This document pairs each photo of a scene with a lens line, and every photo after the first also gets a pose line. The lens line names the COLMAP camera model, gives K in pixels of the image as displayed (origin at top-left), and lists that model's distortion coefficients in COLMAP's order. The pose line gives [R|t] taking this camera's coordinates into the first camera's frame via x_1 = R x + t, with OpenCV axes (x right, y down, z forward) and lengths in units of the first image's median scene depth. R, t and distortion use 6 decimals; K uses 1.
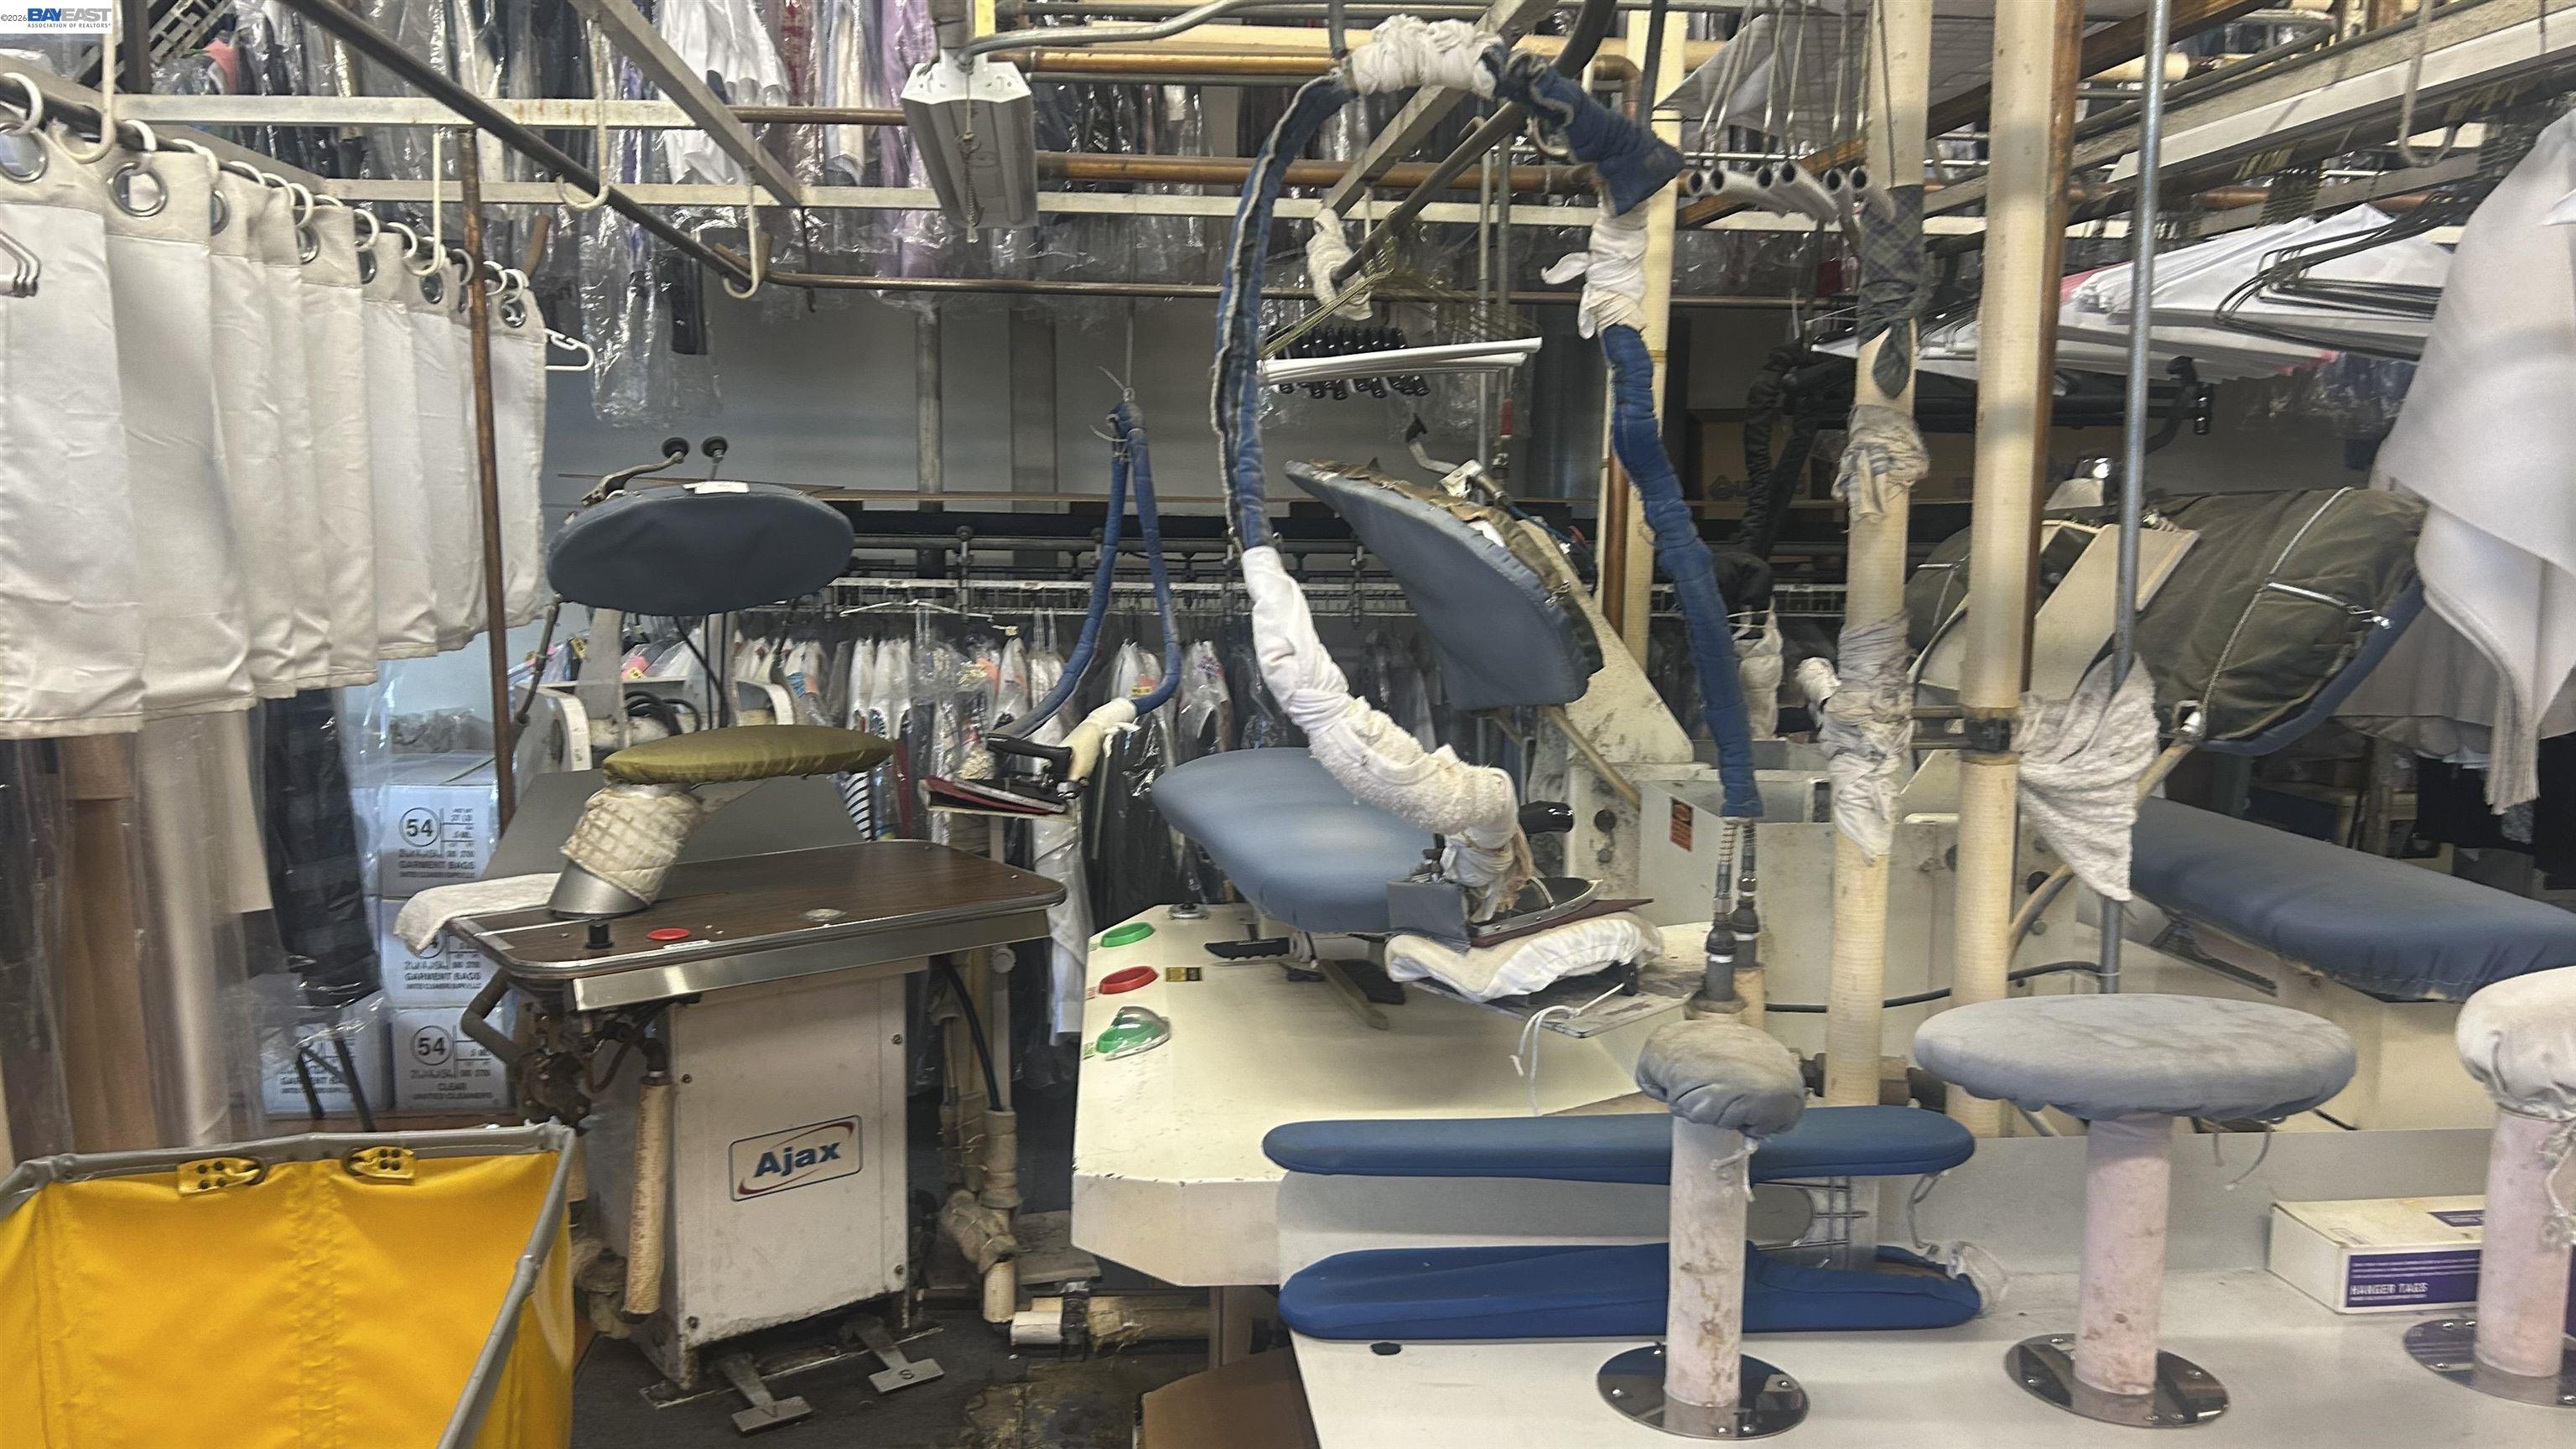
lens RADIAL K [[1927.5, 0, 1288.0], [0, 1927.5, 724.5], [0, 0, 1]] dist [0.005481, -0.005777]
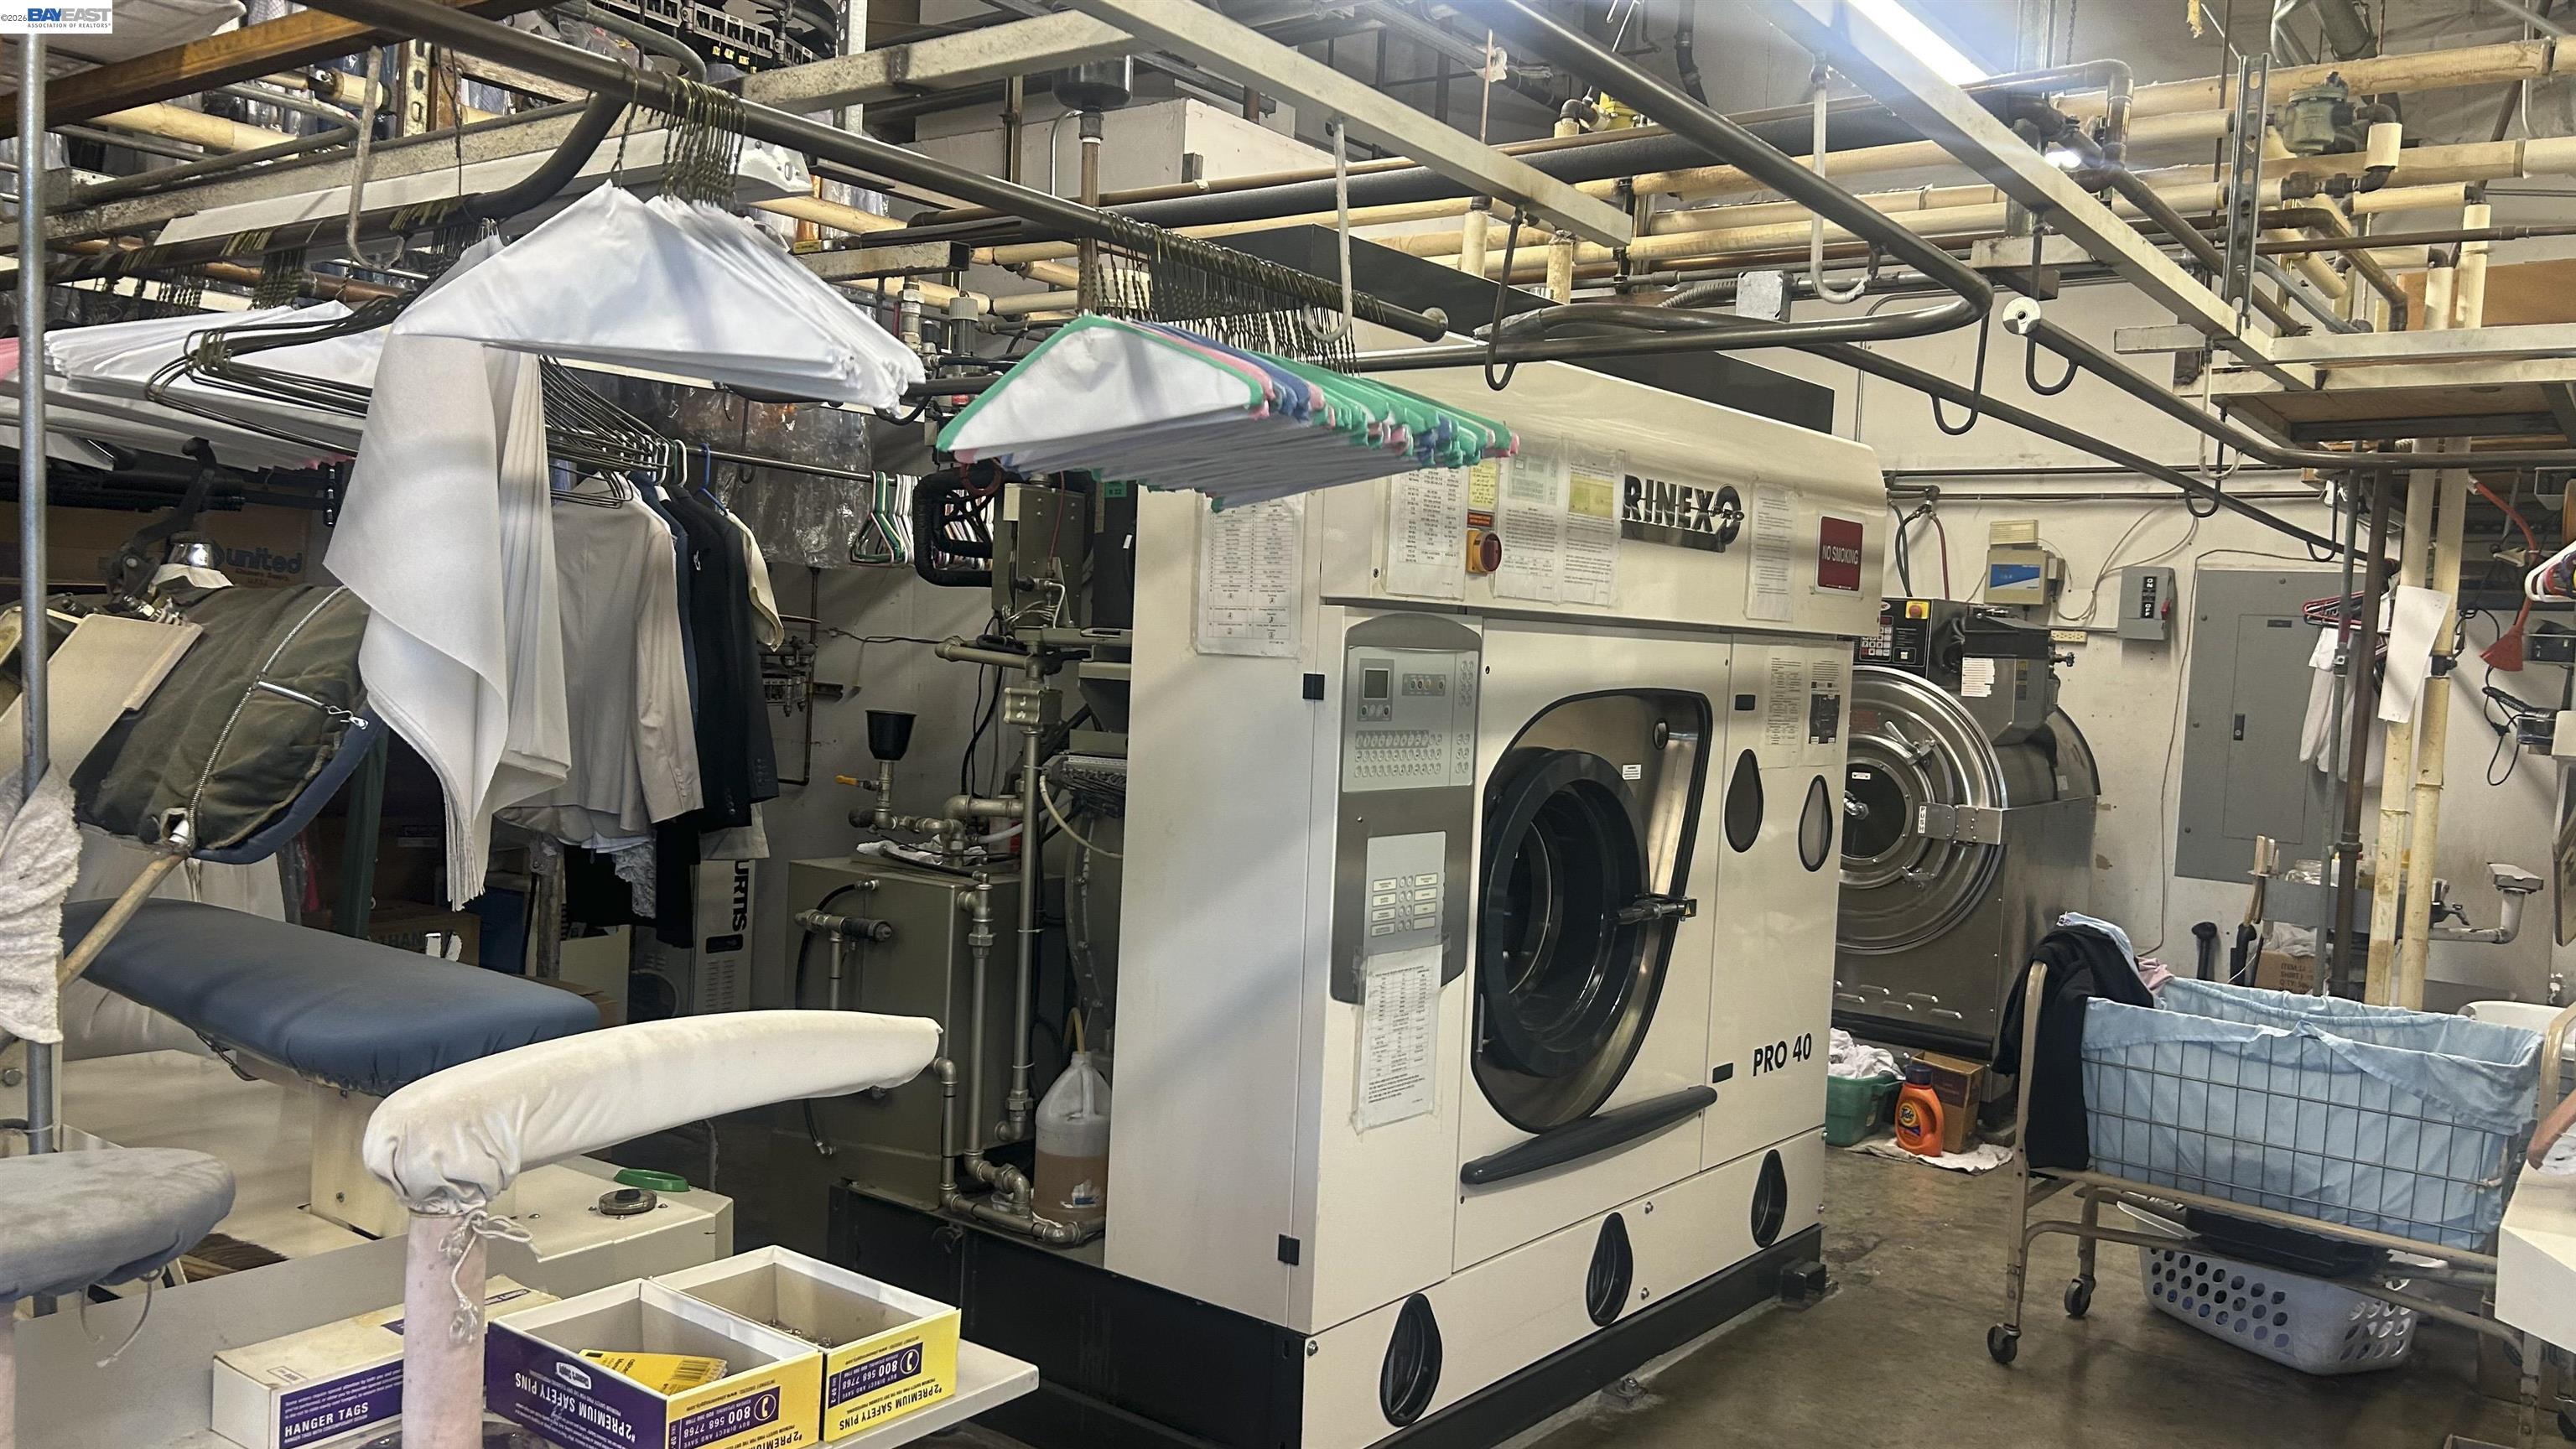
lens RADIAL K [[1927.5, 0, 1288.0], [0, 1927.5, 724.5], [0, 0, 1]] dist [0.005481, -0.005777]
pose [[0.660795, -0.008509, 0.750518, 0.159363], [0.044975, 0.998588, -0.028277, -0.003137], [-0.749218, 0.052440, 0.660244, -0.006518]]
